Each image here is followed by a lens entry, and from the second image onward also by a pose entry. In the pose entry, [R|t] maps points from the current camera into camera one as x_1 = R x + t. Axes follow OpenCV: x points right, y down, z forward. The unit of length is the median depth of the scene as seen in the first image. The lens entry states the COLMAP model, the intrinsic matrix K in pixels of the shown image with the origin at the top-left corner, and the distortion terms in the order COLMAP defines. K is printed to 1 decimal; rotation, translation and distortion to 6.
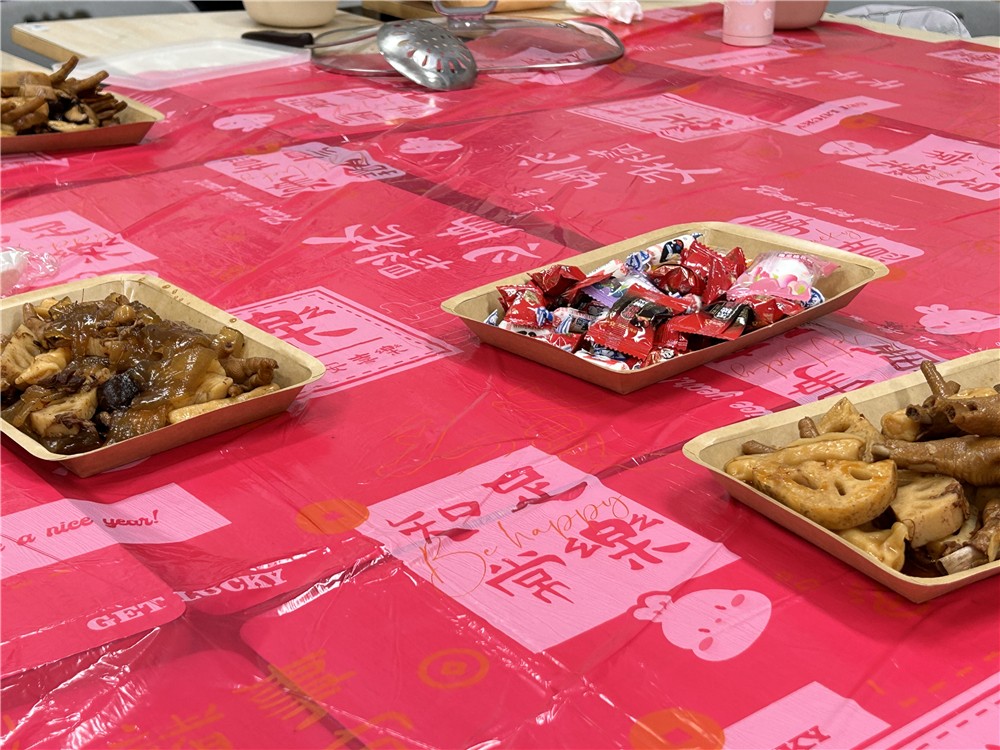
lens RADIAL K [[1718.8, 0, 498.9], [0, 1718.8, 375.7], [0, 0, 1]] dist [-0.166946, 0.000000]
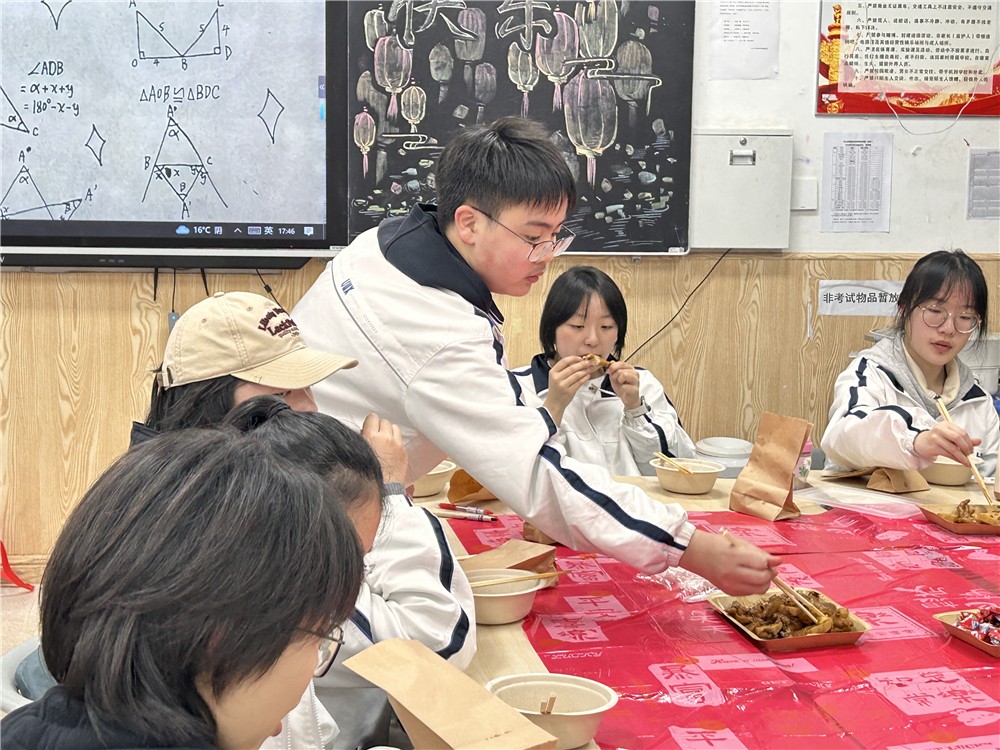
lens RADIAL K [[1818.1, 0, 498.9], [0, 1818.1, 371.5], [0, 0, 1]] dist [0.111868, 0.000000]
pose [[0.896716, 0.052030, -0.439538, 0.582877], [-0.153119, 0.968215, -0.197772, 0.250143], [0.415277, 0.244647, 0.876181, -1.725119]]
